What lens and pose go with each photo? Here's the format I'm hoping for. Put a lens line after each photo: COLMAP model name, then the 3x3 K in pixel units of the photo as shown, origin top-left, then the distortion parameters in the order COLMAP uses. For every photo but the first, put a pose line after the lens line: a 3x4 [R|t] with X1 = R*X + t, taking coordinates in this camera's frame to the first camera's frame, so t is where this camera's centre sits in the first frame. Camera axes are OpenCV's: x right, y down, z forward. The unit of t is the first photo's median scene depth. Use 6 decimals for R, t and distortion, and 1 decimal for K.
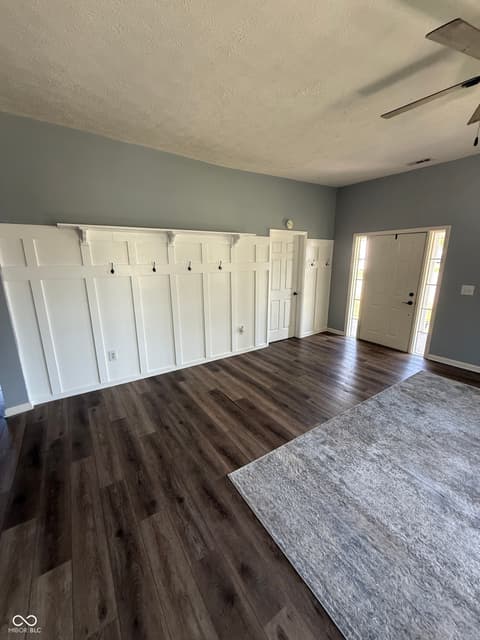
lens RADIAL K [[253.8, 0, 240.8], [0, 253.8, 318.2], [0, 0, 1]] dist [0.000820, 0.000117]
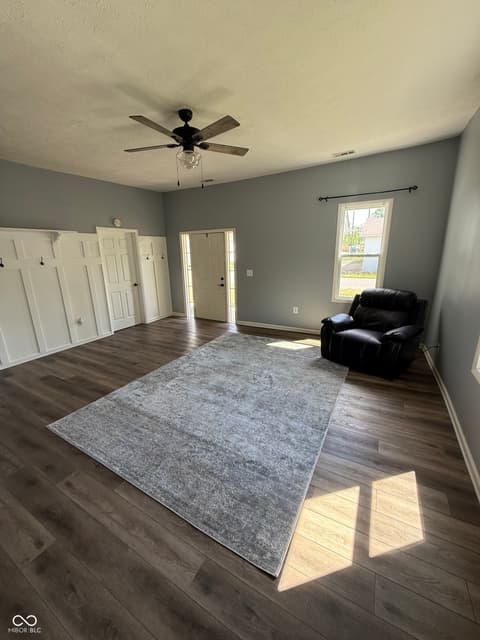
lens RADIAL K [[253.8, 0, 240.8], [0, 253.8, 318.2], [0, 0, 1]] dist [0.000820, 0.000117]
pose [[0.894692, -0.127443, 0.428117, 0.182747], [0.118505, 0.991812, 0.047590, 0.073174], [-0.430677, 0.008156, 0.902469, -0.300604]]
